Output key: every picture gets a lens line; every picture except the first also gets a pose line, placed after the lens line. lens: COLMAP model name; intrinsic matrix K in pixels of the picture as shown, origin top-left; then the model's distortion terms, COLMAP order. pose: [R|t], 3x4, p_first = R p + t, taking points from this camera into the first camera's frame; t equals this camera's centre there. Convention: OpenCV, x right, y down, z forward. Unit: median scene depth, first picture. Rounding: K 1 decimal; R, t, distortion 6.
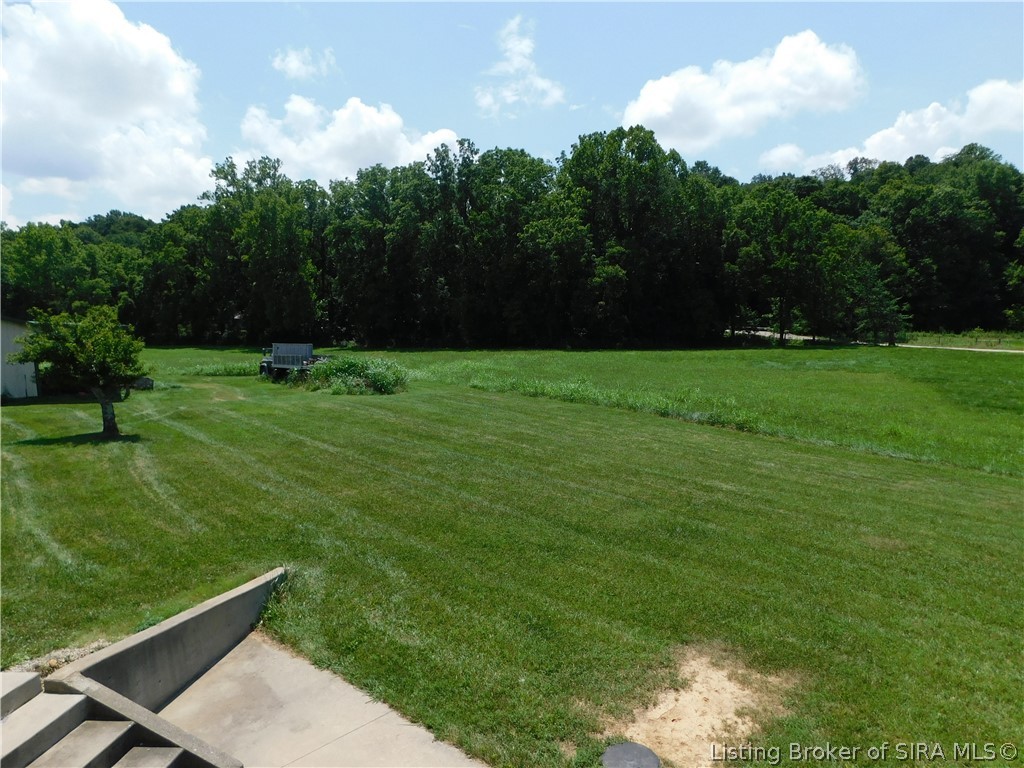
lens RADIAL K [[669.3, 0, 512.0], [0, 669.3, 384.0], [0, 0, 1]] dist [-0.028628, -0.001271]
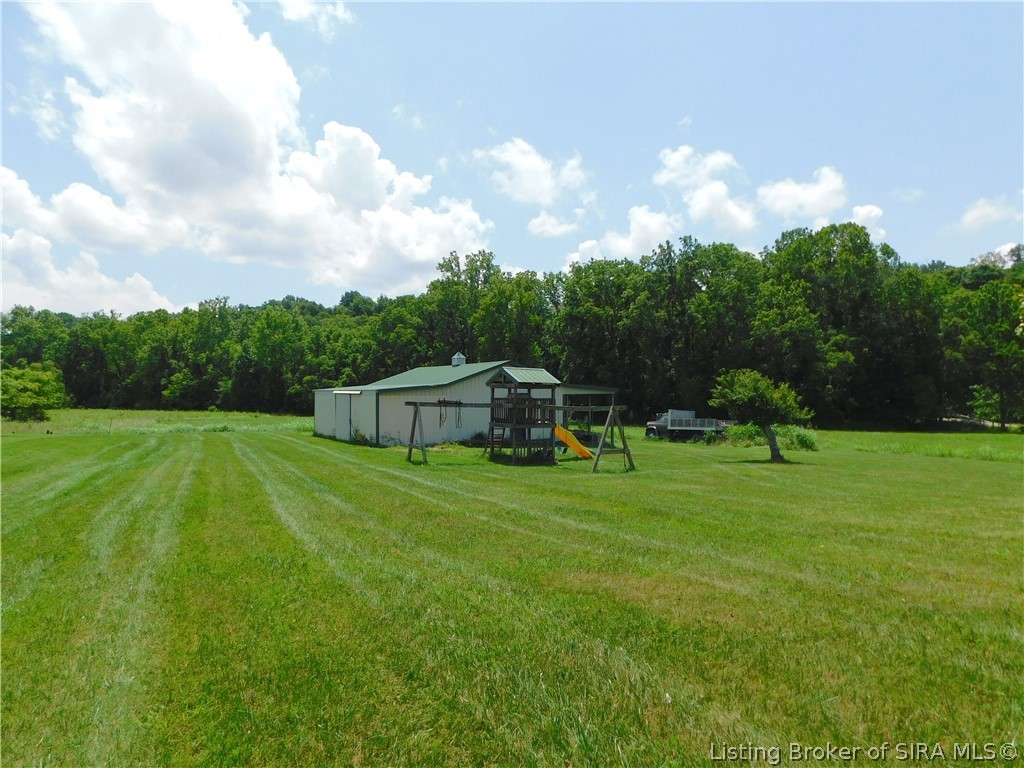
lens RADIAL K [[674.1, 0, 512.0], [0, 674.1, 384.0], [0, 0, 1]] dist [0.005423, 0.000809]
pose [[0.990945, 0.020107, -0.132752, -0.179674], [-0.036677, 0.991657, -0.123577, 0.020560], [0.129159, 0.127327, 0.983415, -0.092144]]
